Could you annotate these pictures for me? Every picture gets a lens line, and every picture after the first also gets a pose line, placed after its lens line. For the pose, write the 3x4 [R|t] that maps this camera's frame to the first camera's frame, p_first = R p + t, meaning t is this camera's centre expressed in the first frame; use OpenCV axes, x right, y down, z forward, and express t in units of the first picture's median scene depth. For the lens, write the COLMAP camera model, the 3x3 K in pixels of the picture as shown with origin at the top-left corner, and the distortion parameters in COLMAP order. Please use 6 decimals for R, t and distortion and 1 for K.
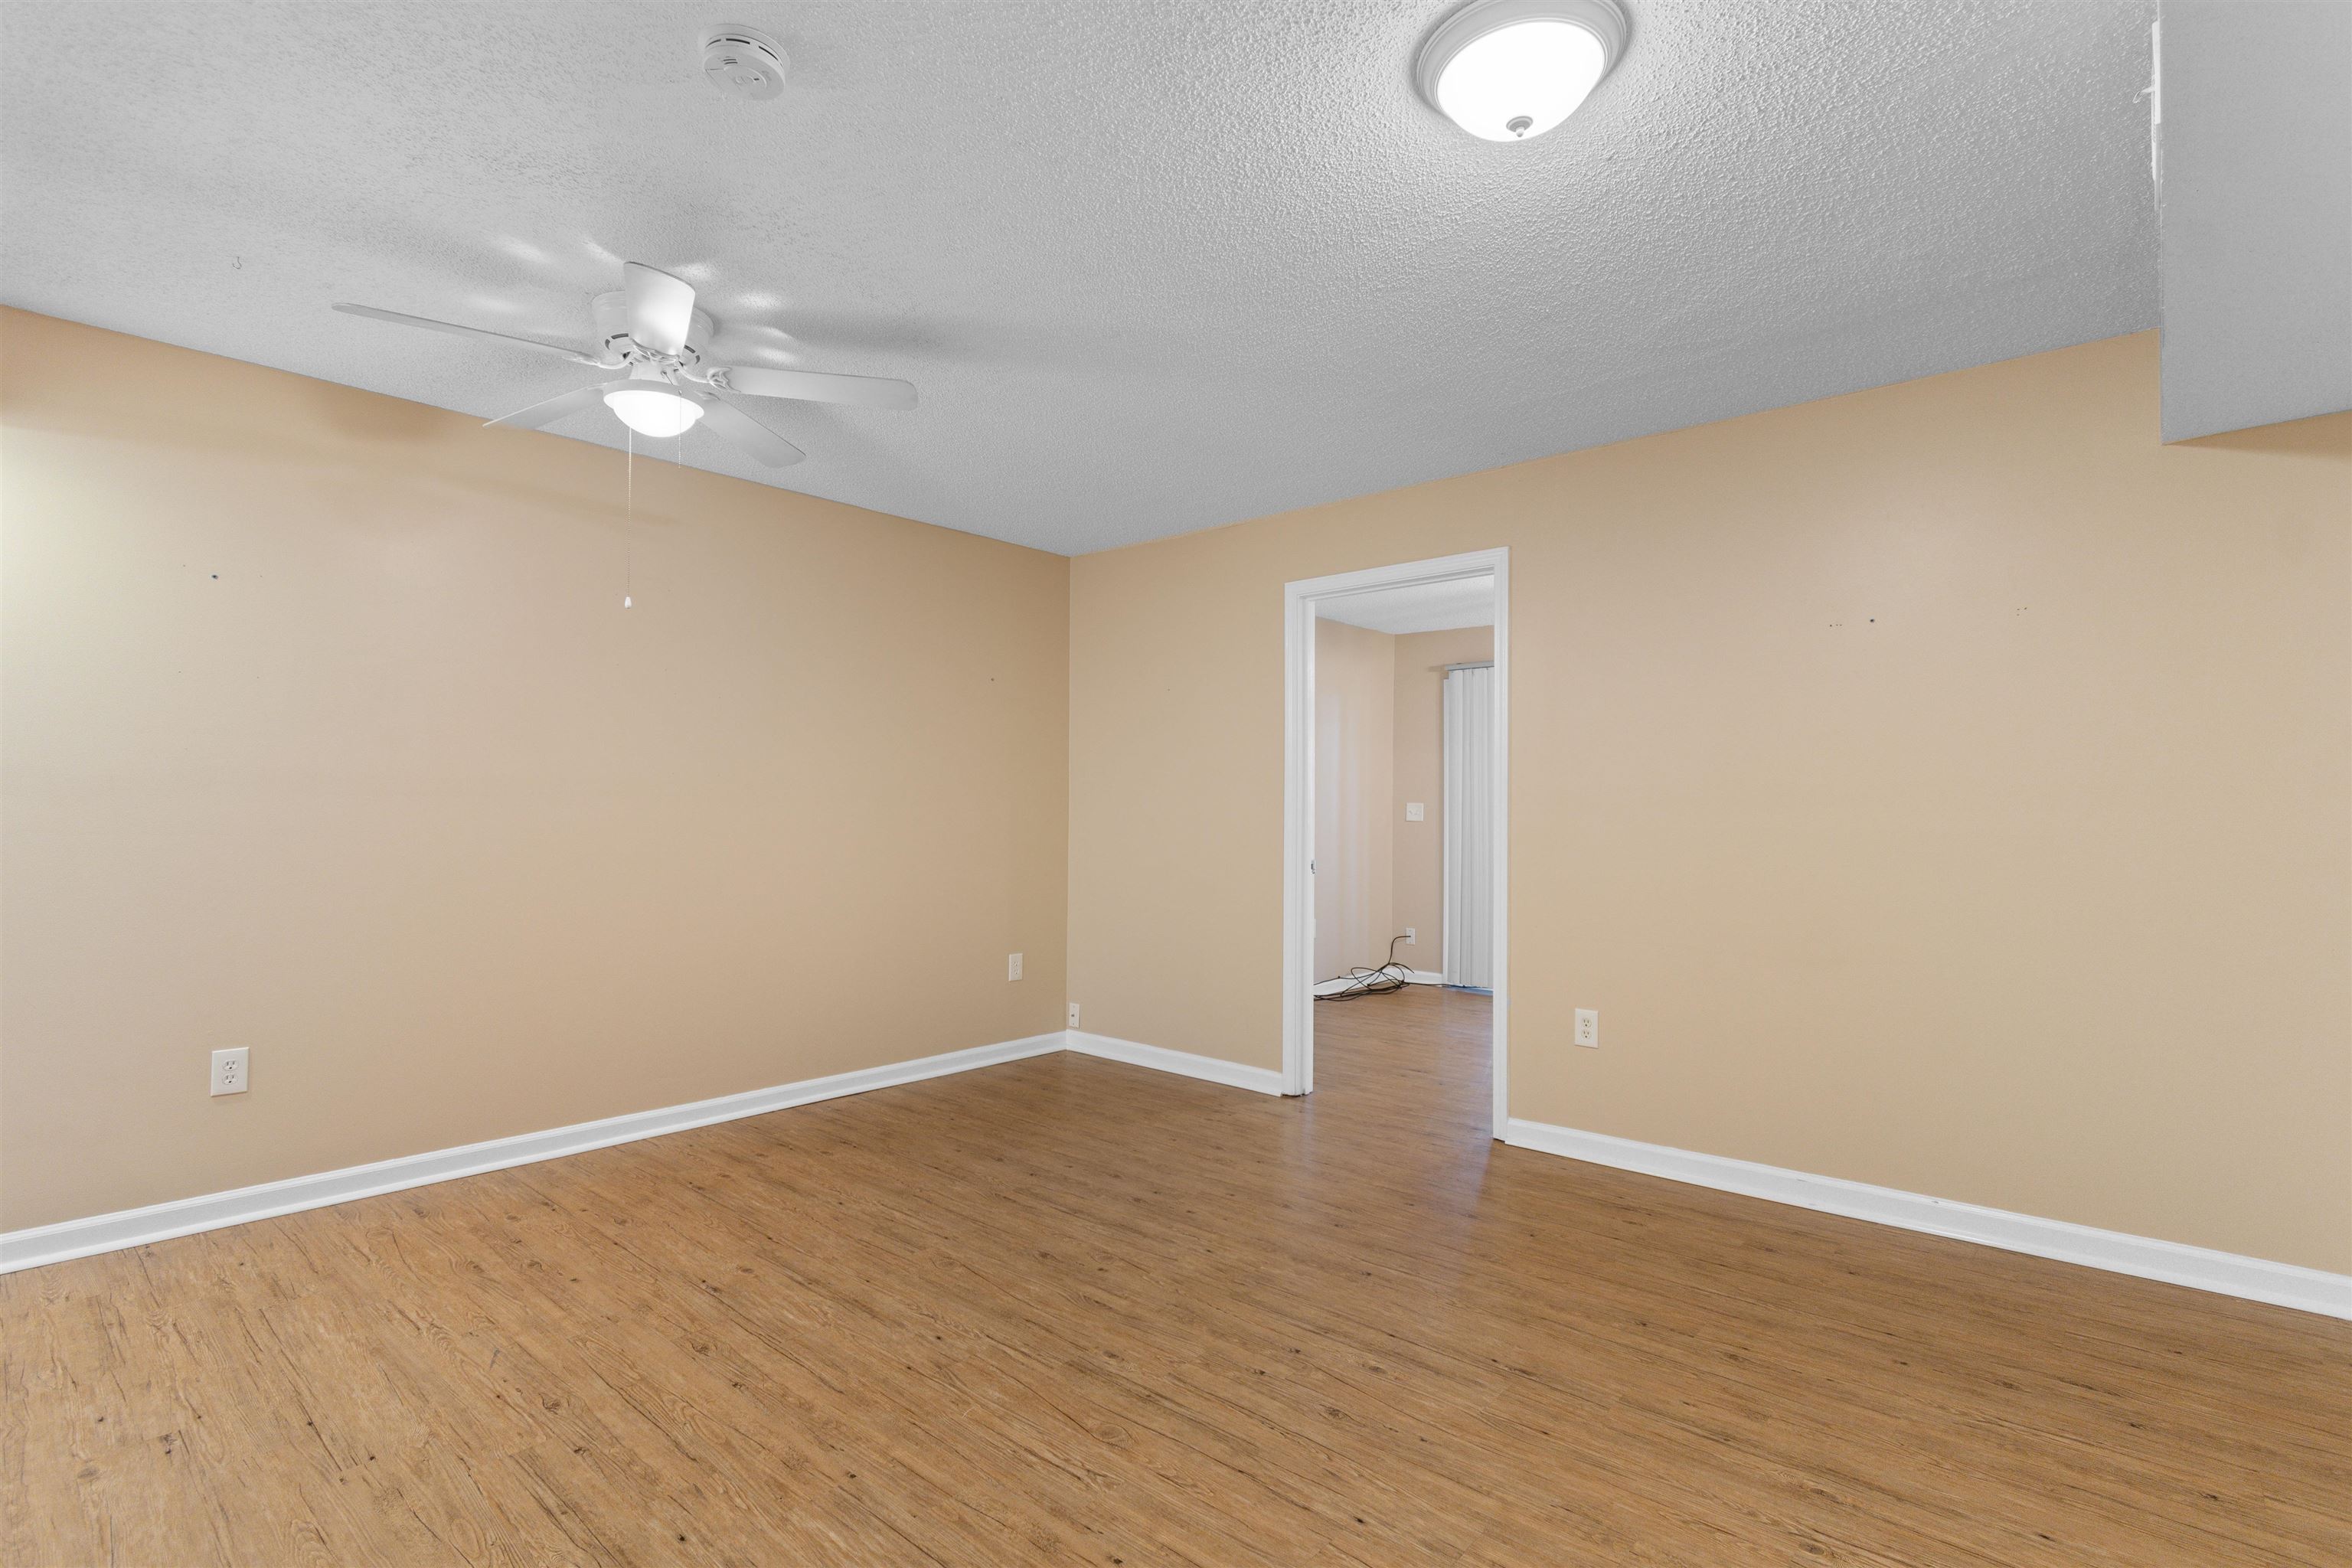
lens RADIAL K [[1106.2, 0, 1184.7], [0, 1106.2, 815.9], [0, 0, 1]] dist [0.000173, -0.000702]
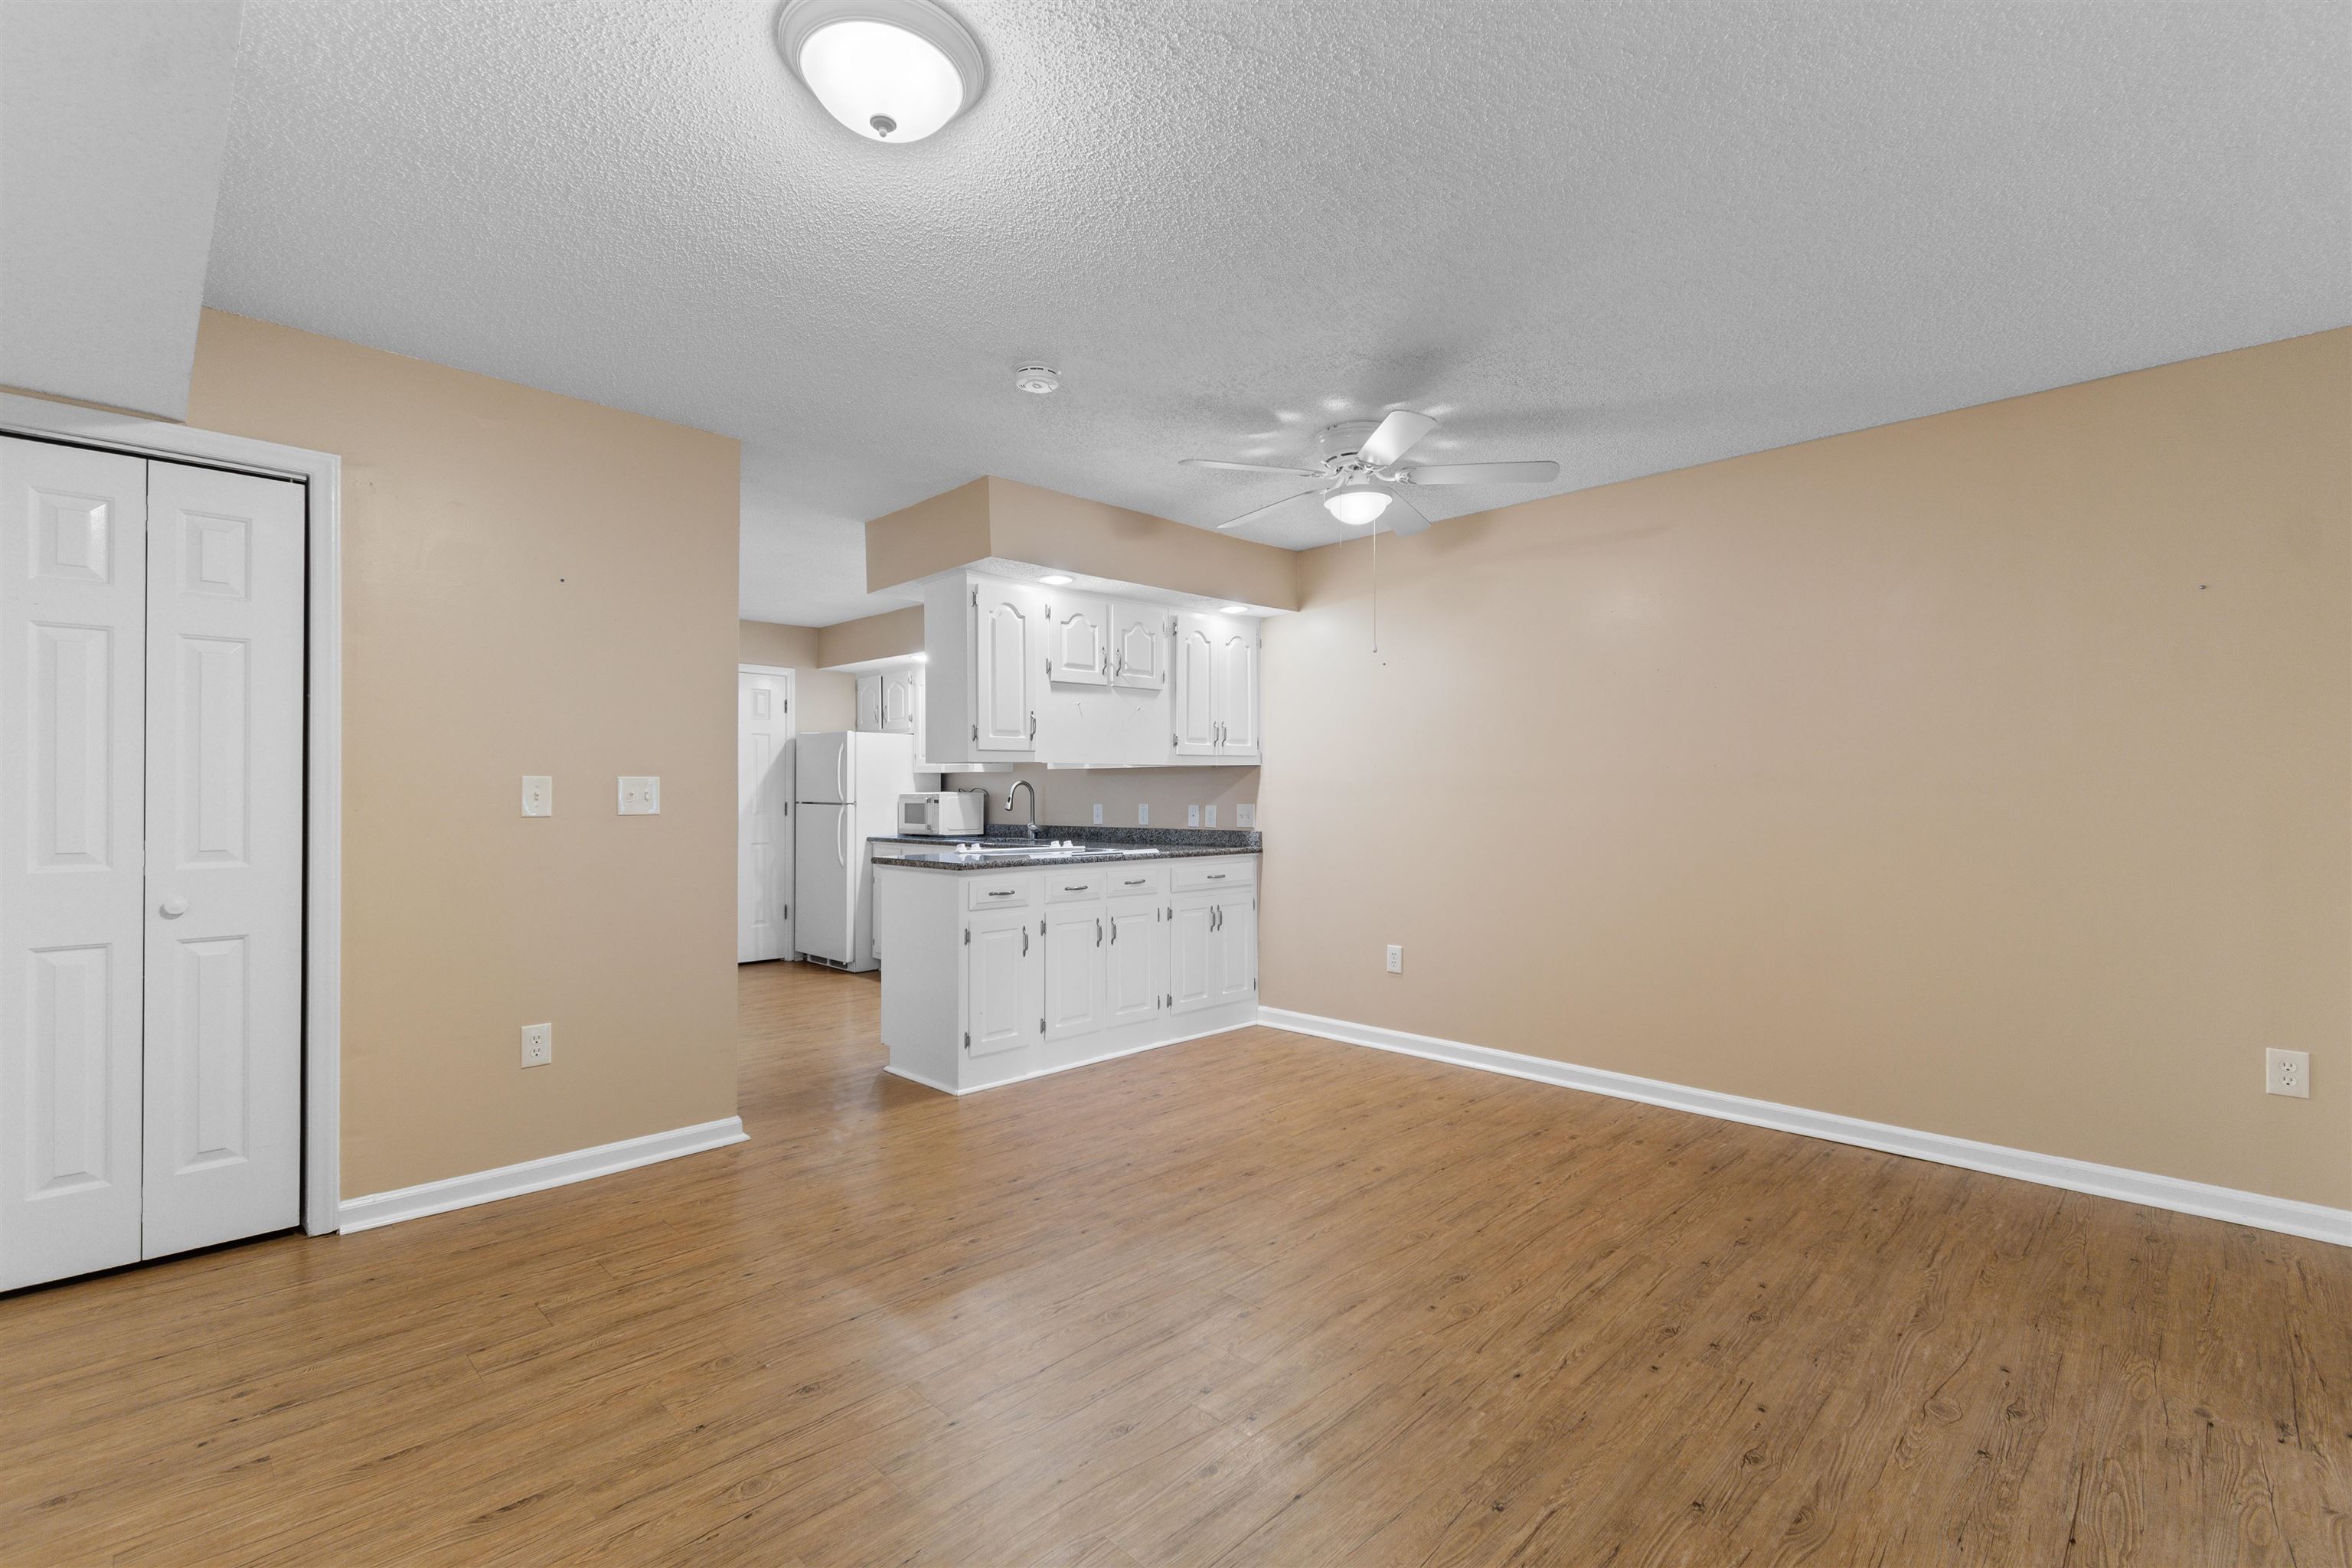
lens RADIAL K [[1036.8, 0, 1172.0], [0, 1036.8, 784.6], [0, 0, 1]] dist [0.001471, -0.000613]
pose [[-0.065106, -0.018074, -0.997715, 0.842248], [-0.004515, 0.999831, -0.017817, -0.002907], [0.997868, 0.003345, -0.065177, 0.890404]]
